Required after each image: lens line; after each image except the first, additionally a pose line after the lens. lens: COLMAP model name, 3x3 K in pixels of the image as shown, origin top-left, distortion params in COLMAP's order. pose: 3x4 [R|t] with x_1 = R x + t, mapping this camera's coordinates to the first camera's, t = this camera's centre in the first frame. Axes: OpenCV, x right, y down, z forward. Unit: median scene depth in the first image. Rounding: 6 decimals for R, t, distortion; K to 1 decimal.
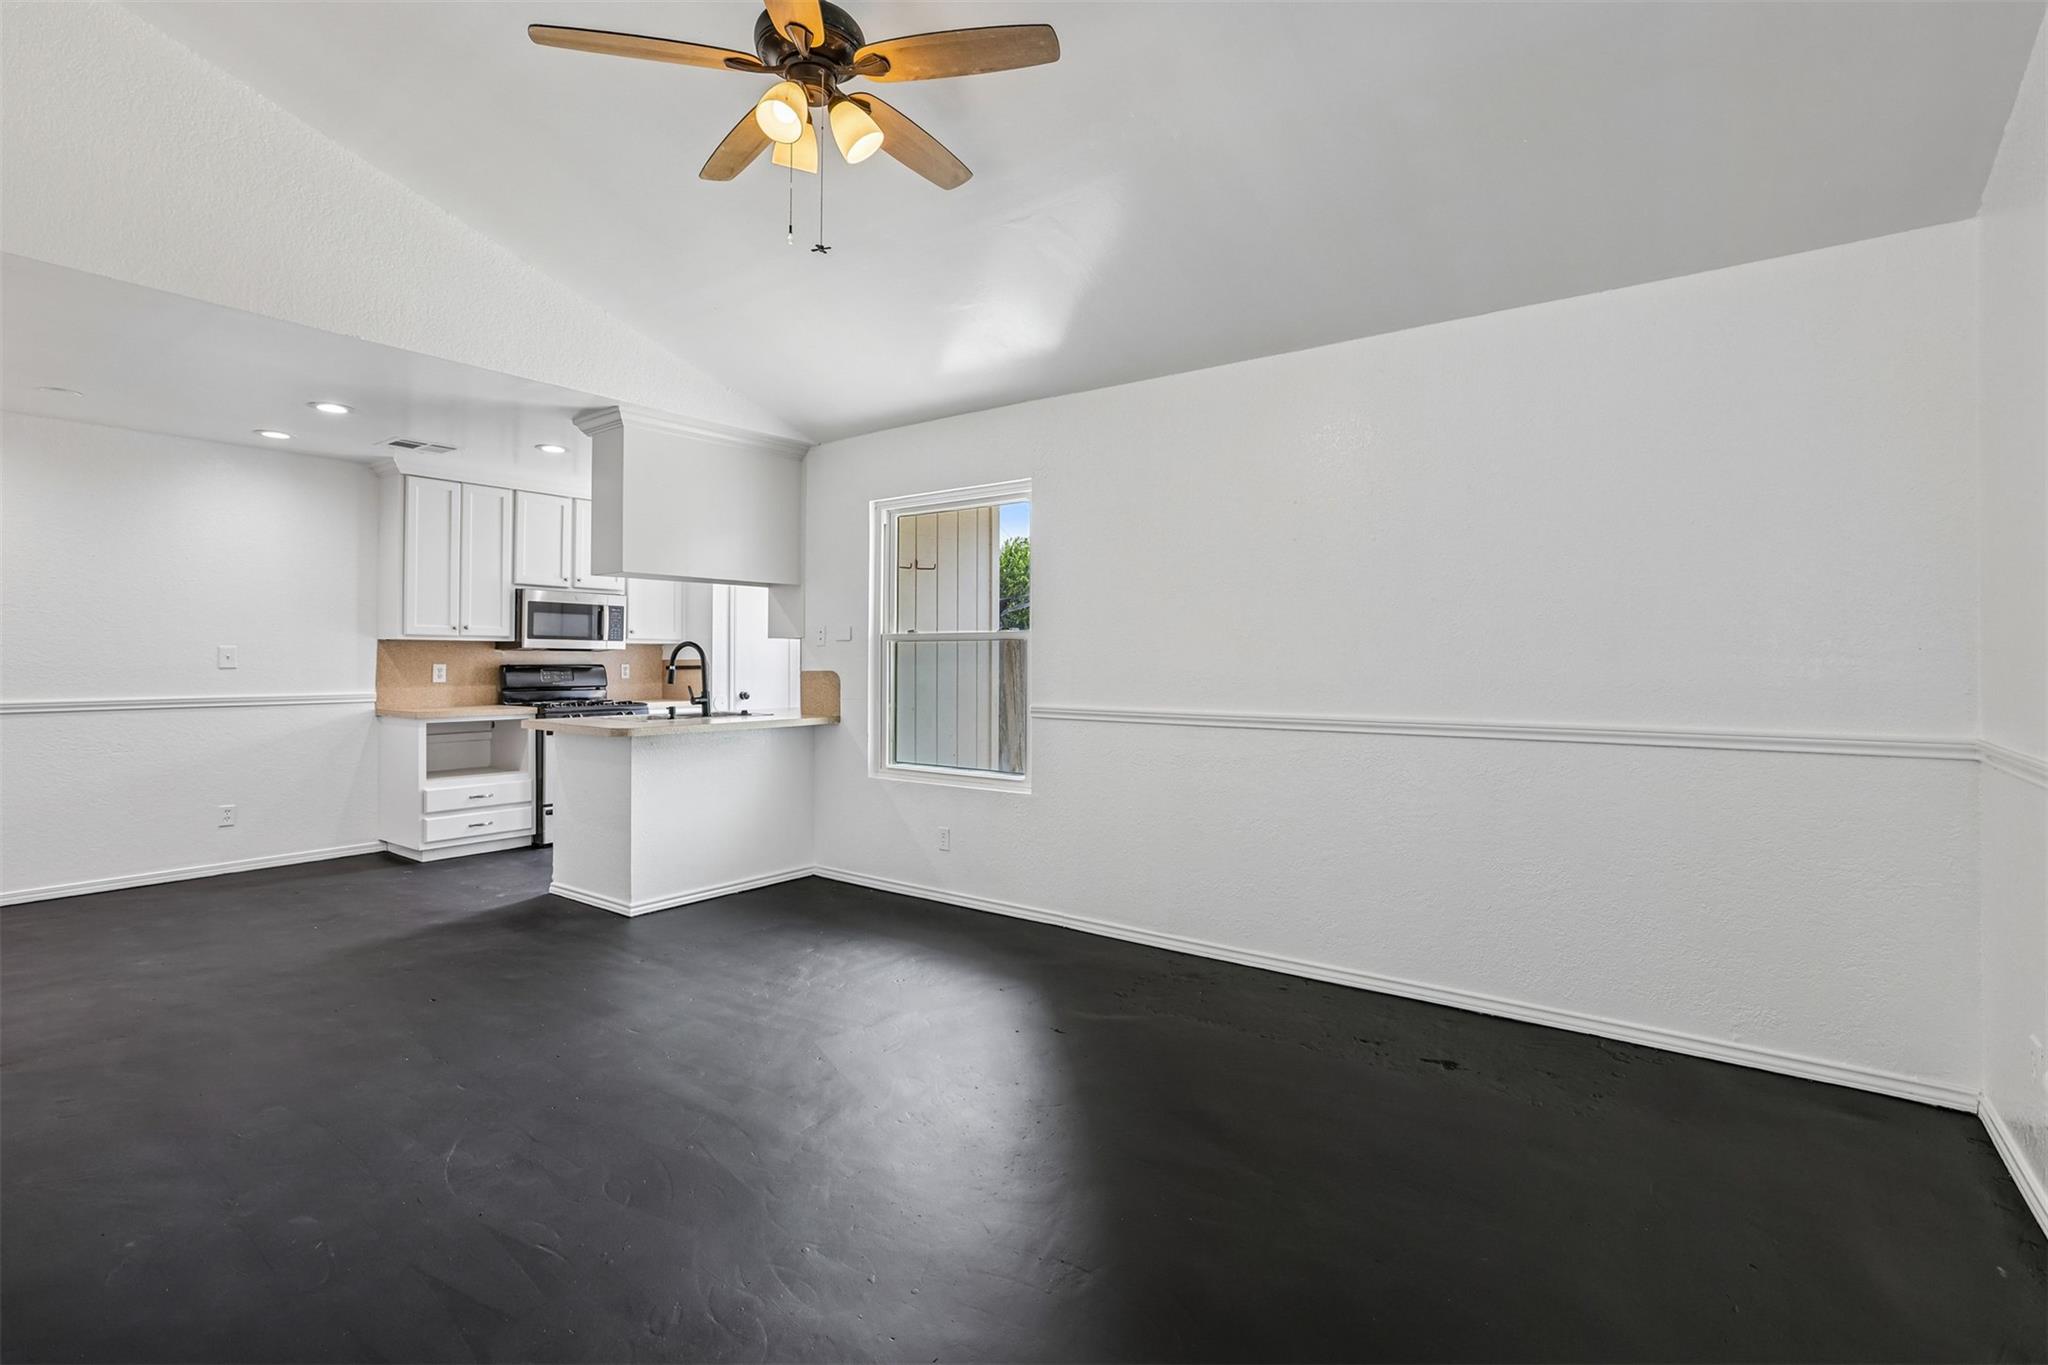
lens RADIAL K [[937.4, 0, 1018.9], [0, 937.4, 677.7], [0, 0, 1]] dist [-0.033020, 0.006469]
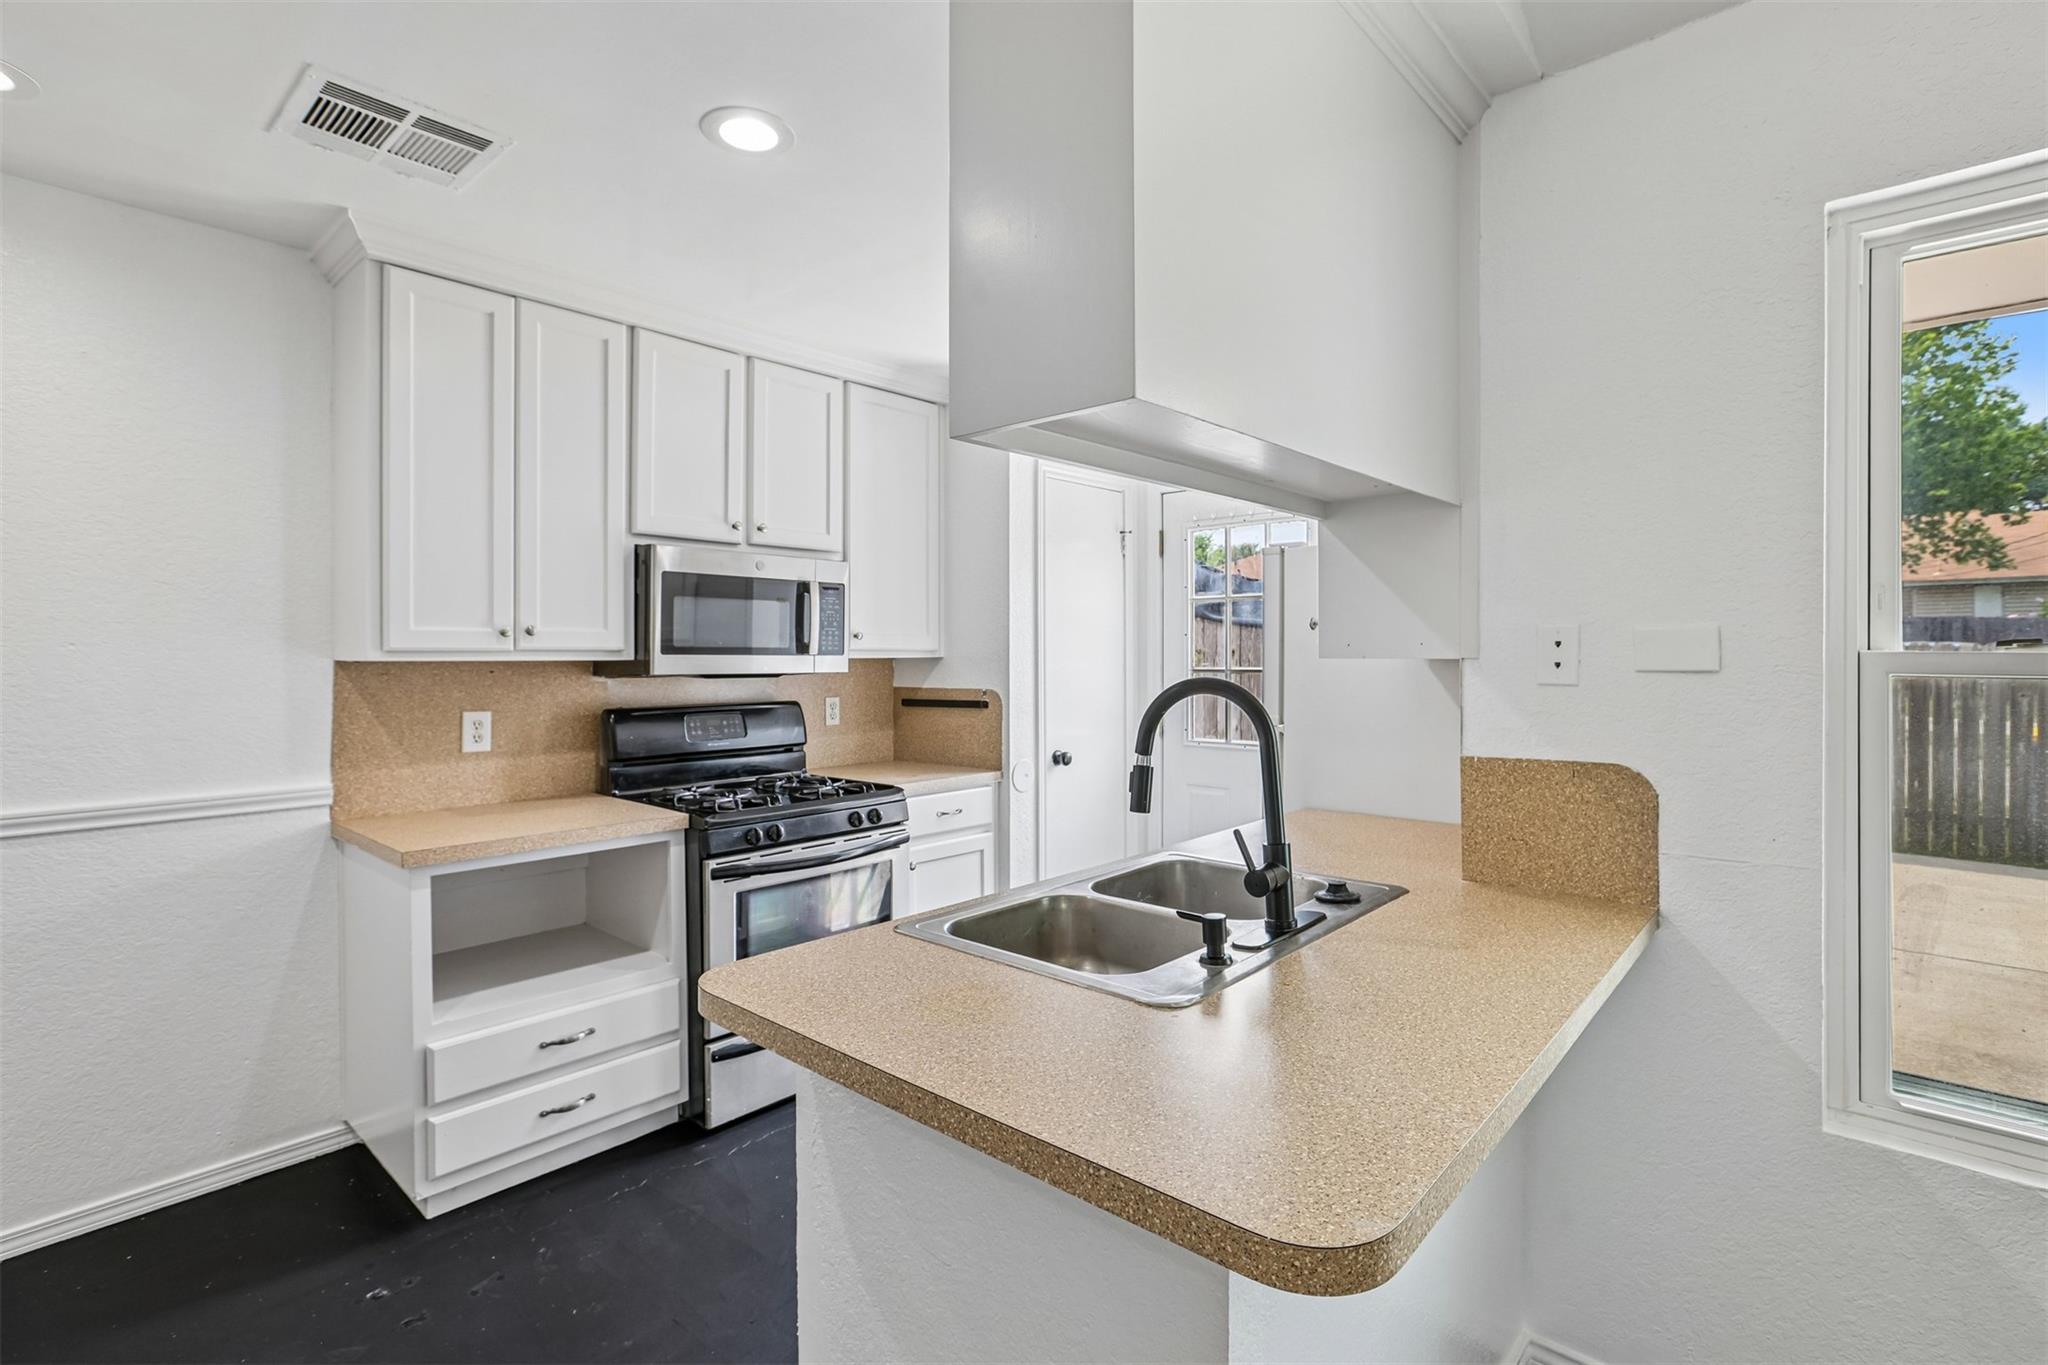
lens RADIAL K [[987.7, 0, 1026.8], [0, 987.7, 686.4], [0, 0, 1]] dist [-0.033885, -0.000323]
pose [[0.995526, -0.001519, -0.094479, -0.309794], [0.002953, 0.999882, 0.015043, -0.033483], [0.094446, -0.015255, 0.995413, 0.545659]]
